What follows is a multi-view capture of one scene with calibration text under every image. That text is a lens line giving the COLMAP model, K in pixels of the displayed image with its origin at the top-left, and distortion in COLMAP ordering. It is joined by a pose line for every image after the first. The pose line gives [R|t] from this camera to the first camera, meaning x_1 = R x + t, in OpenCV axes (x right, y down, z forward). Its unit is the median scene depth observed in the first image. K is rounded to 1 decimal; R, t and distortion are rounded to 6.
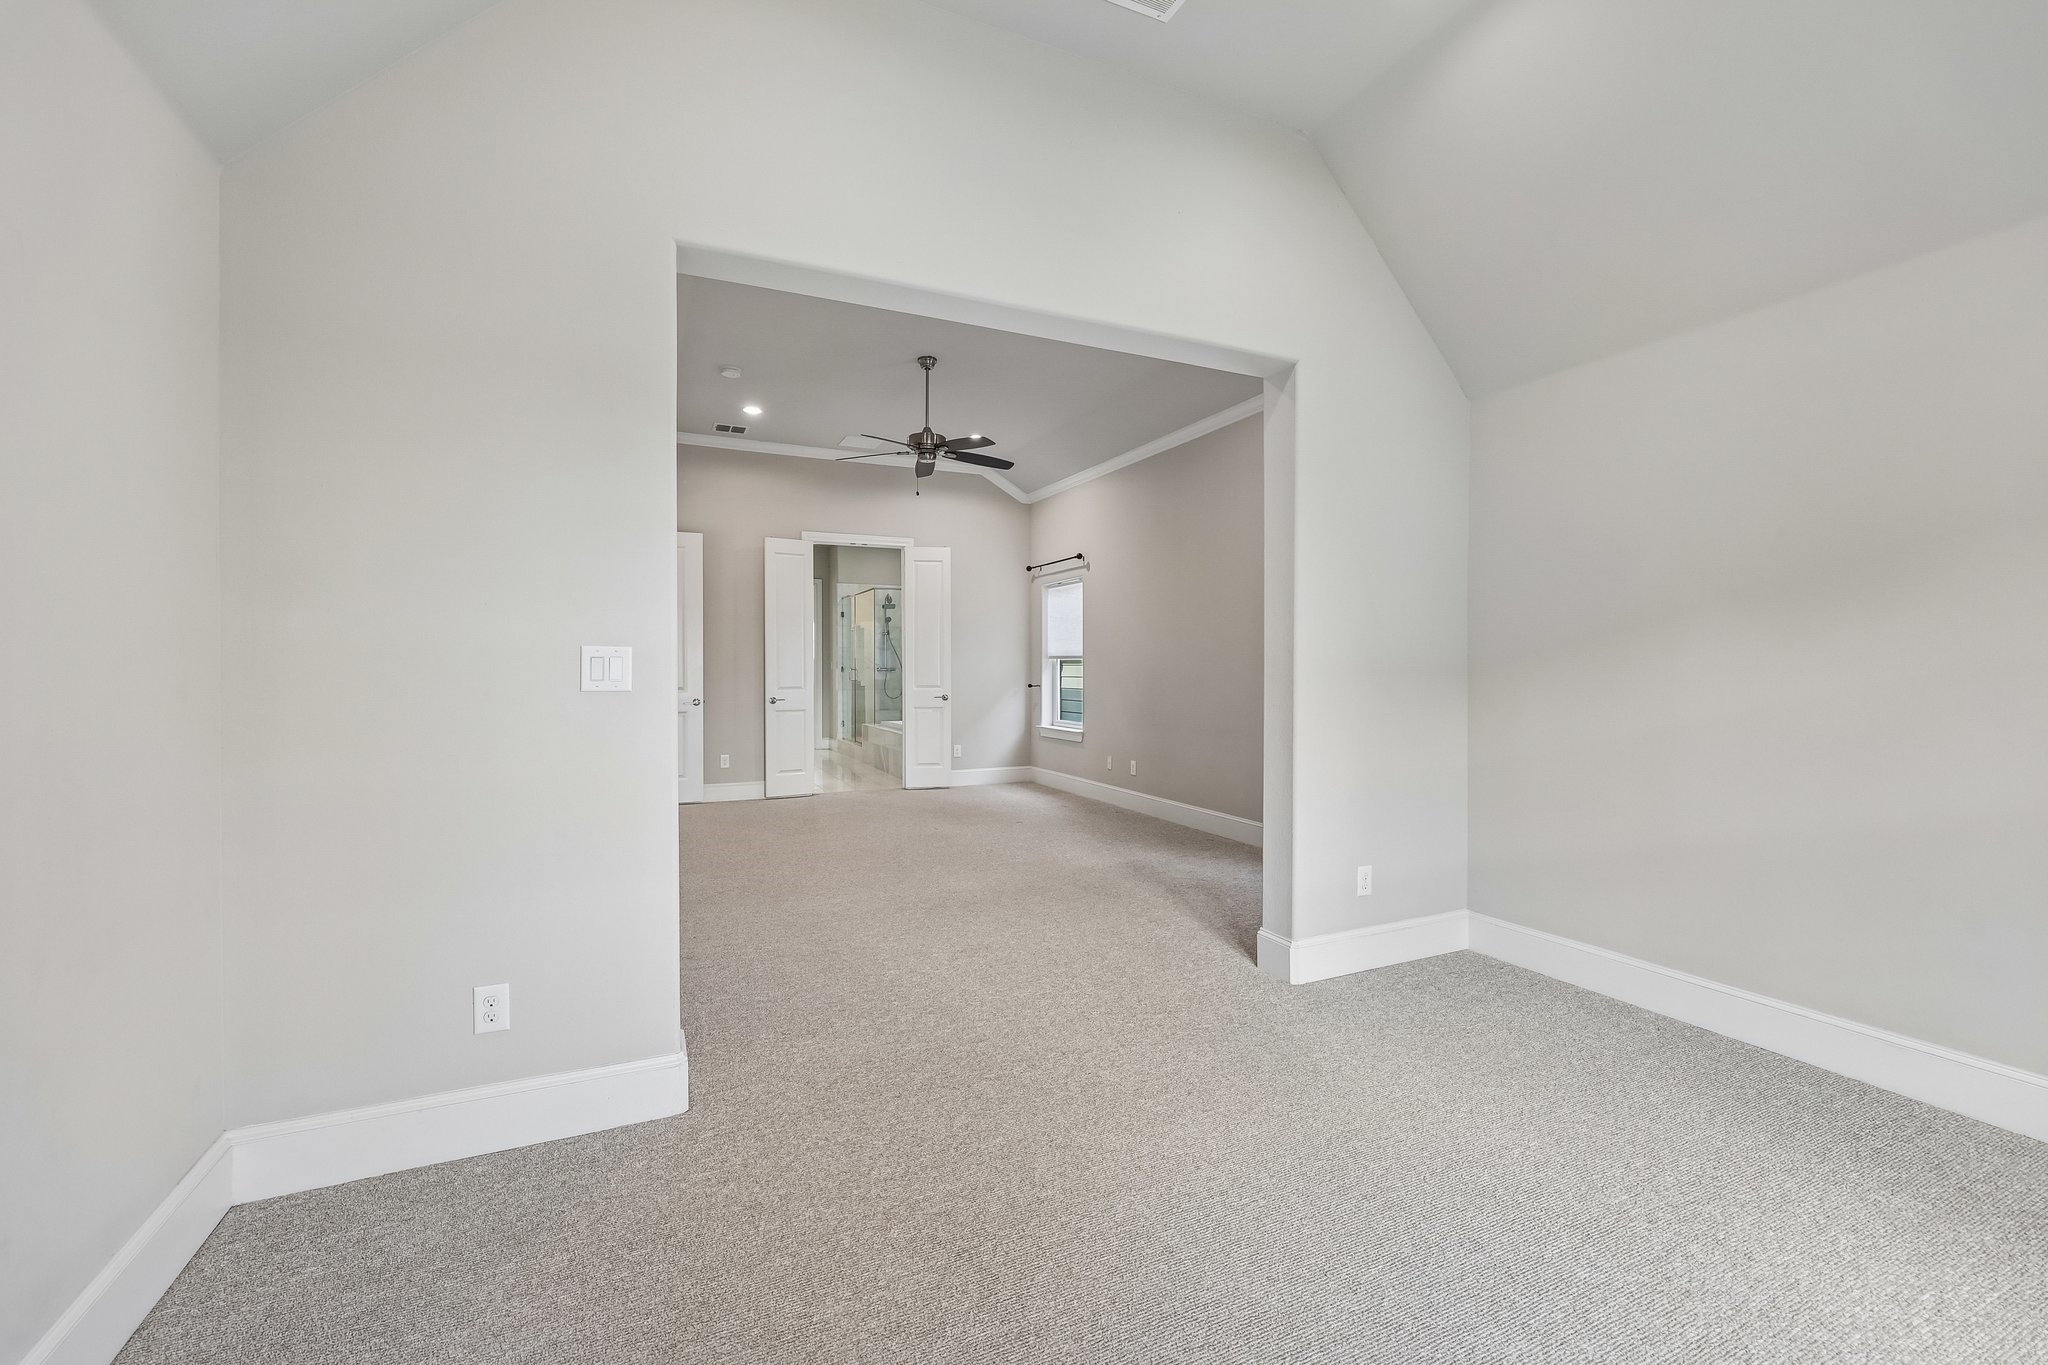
lens RADIAL K [[847.6, 0, 1034.6], [0, 847.6, 676.8], [0, 0, 1]] dist [0.000229, 0.000030]
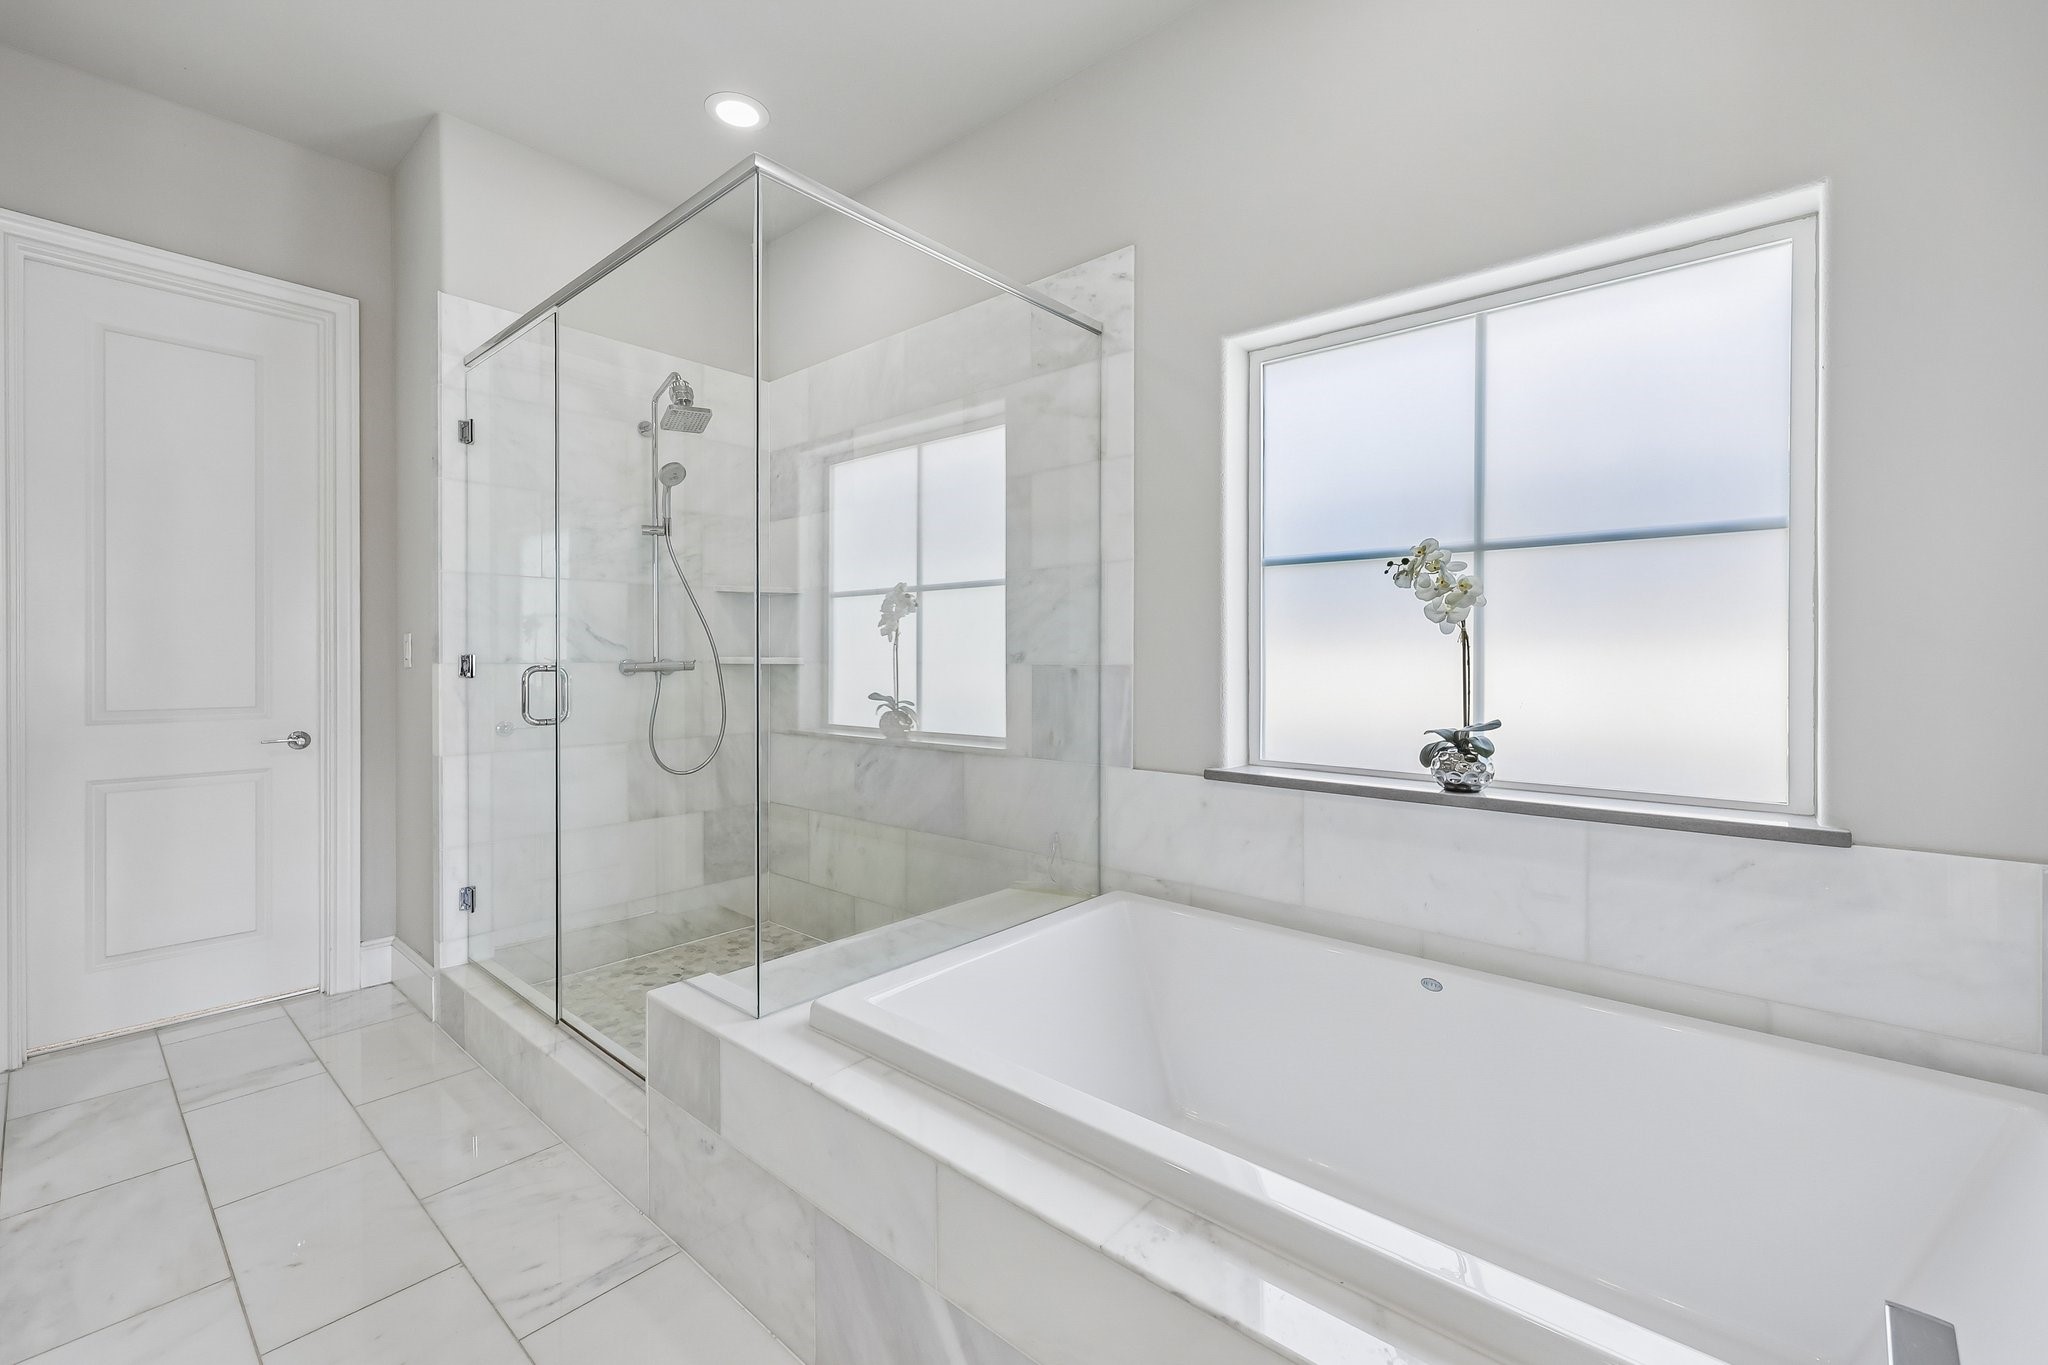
lens RADIAL K [[854.4, 0, 1031.7], [0, 854.4, 662.8], [0, 0, 1]] dist [-0.000347, 0.000309]
pose [[0.912707, -0.000948, 0.408613, -0.245621], [0.002601, 0.999991, -0.003490, -0.010913], [-0.408606, 0.004248, 0.912701, 0.979102]]
